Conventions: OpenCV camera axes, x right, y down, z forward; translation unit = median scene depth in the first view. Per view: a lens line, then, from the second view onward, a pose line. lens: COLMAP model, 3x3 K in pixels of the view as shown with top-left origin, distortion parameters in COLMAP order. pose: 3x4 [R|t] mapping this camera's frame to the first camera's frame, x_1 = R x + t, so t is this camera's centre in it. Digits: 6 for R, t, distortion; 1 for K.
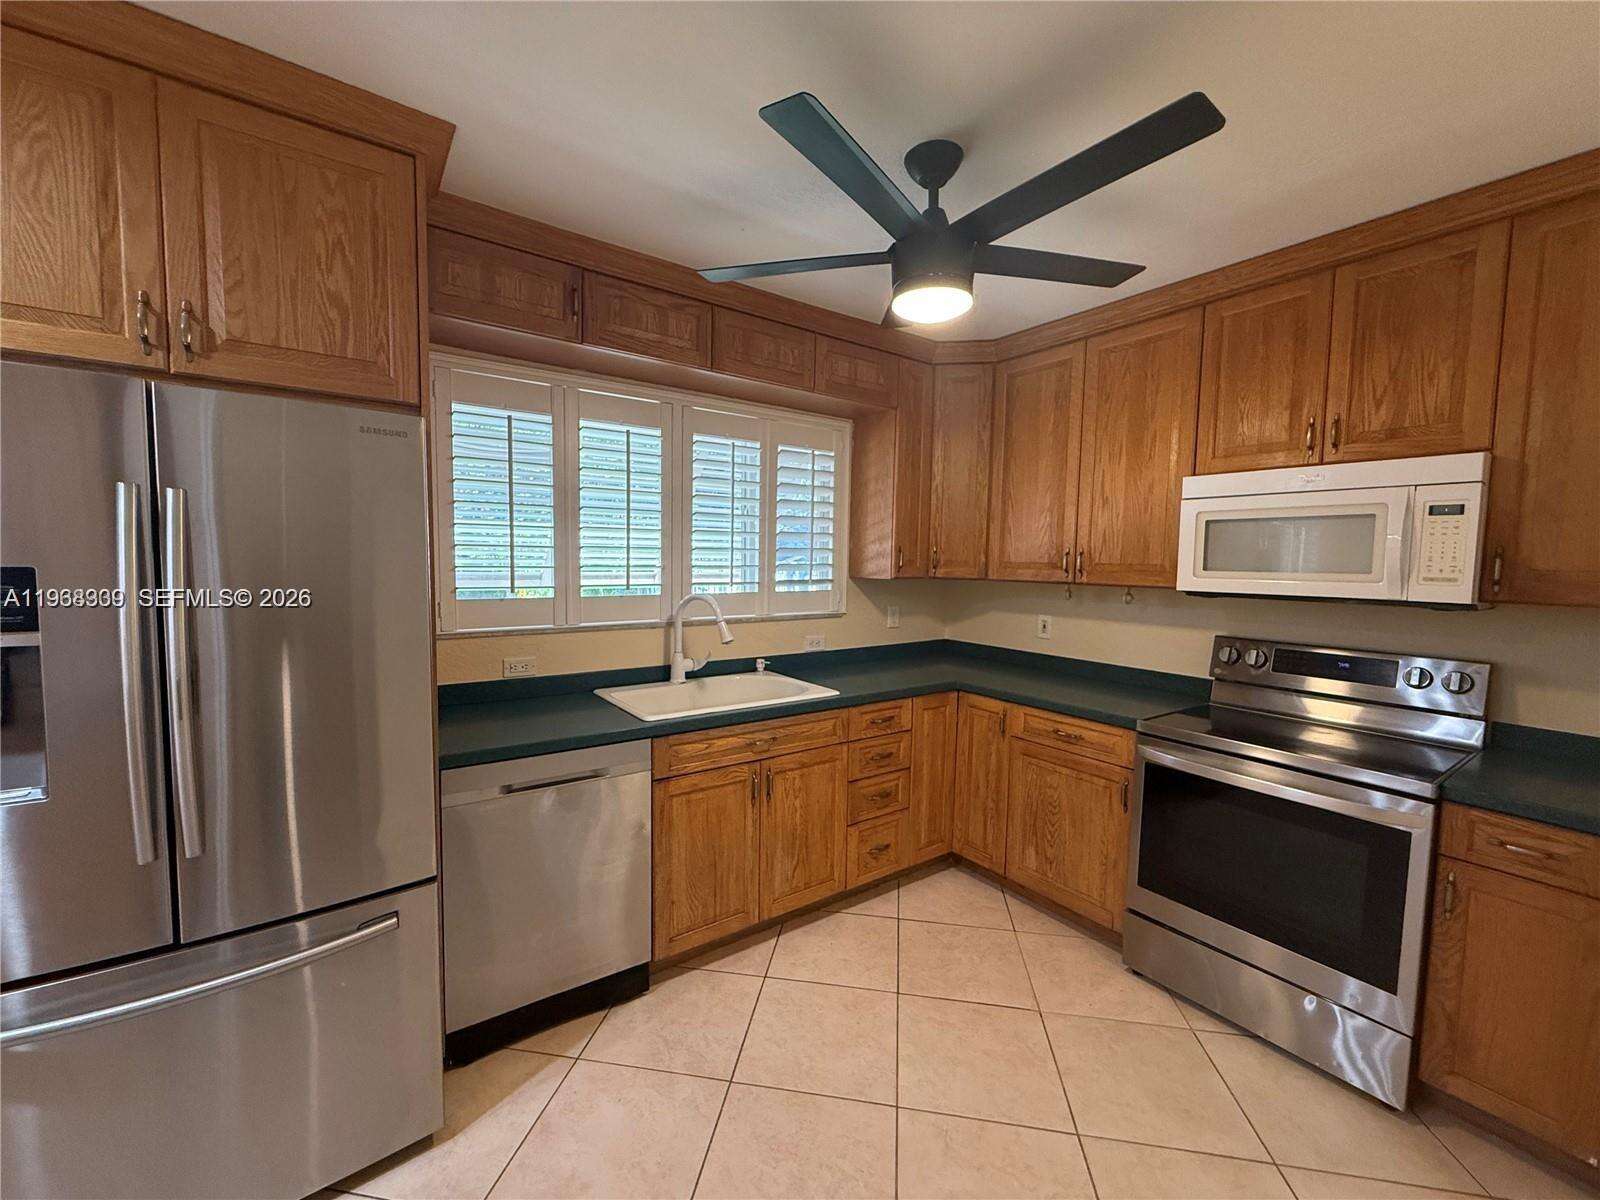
lens RADIAL K [[638.5, 0, 797.1], [0, 638.5, 600.1], [0, 0, 1]] dist [0.001250, 0.000112]
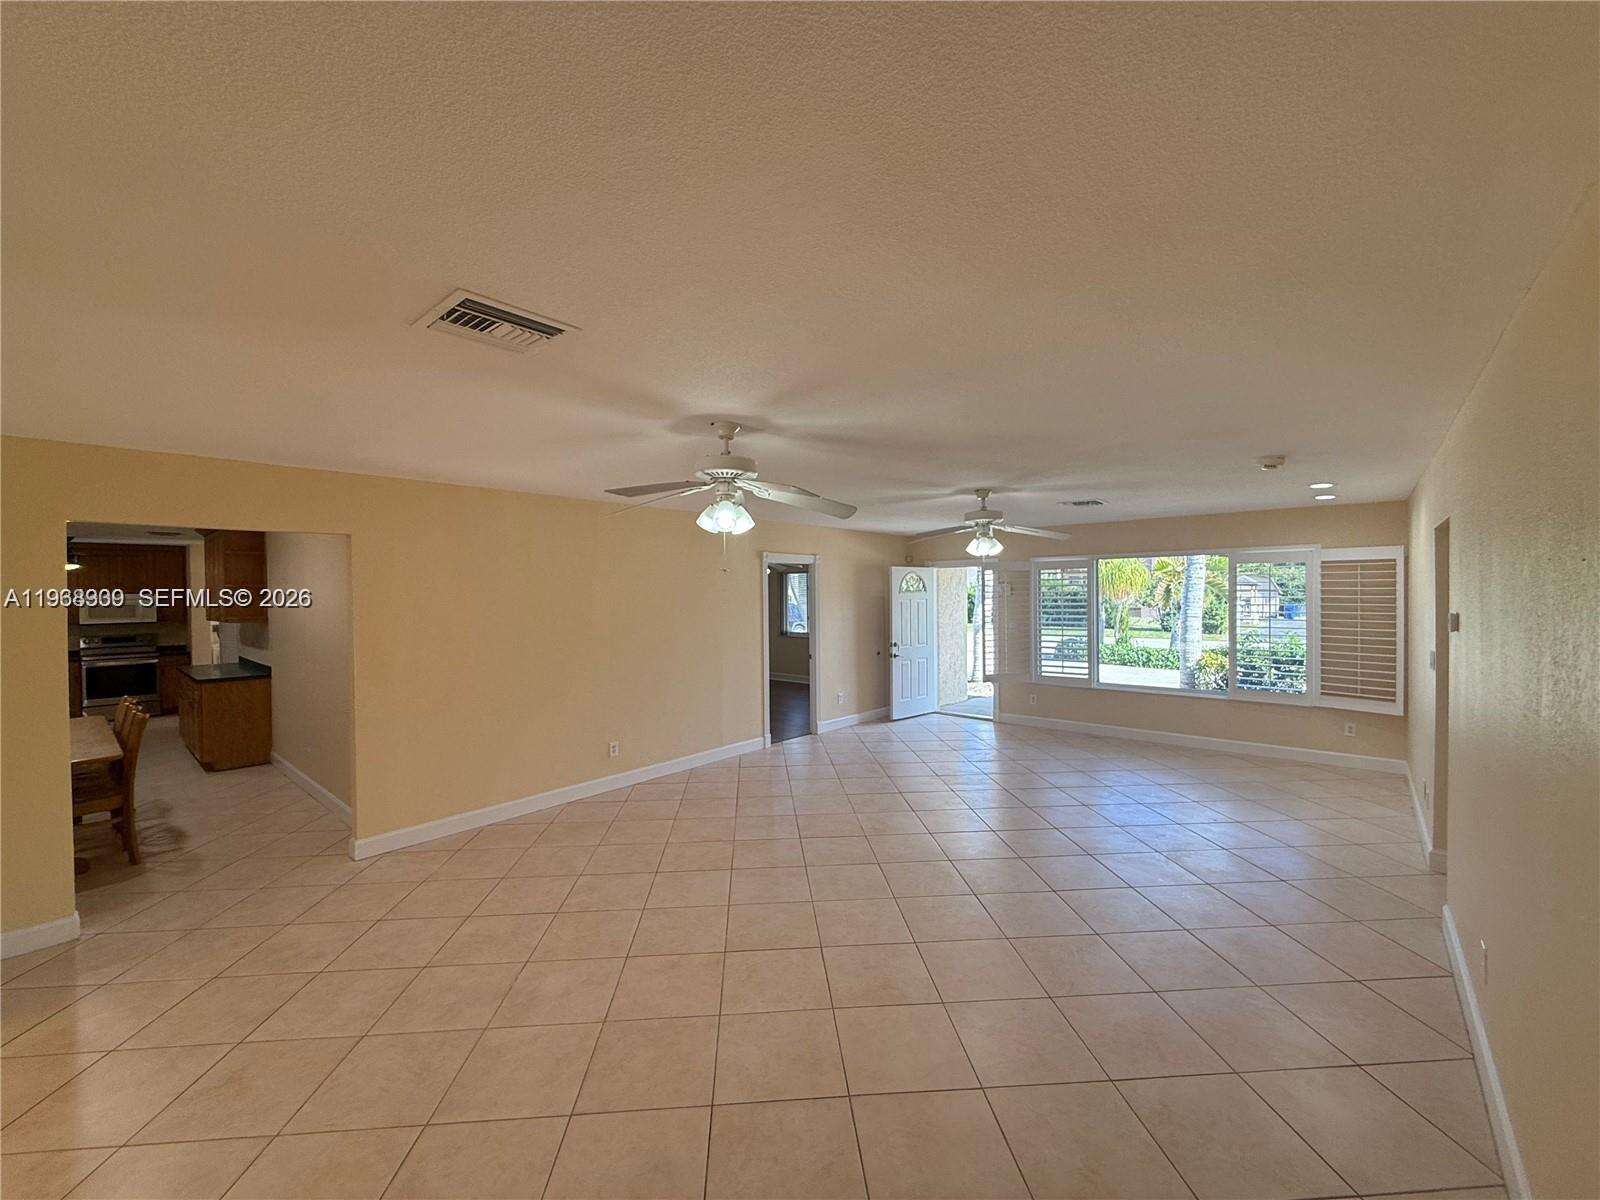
lens RADIAL K [[638.5, 0, 797.1], [0, 638.5, 600.1], [0, 0, 1]] dist [0.001250, 0.000112]
pose [[-0.227368, -0.029879, 0.973350, -3.788698], [0.071624, 0.996309, 0.047314, -0.030519], [-0.971171, 0.080473, -0.224389, -2.131347]]
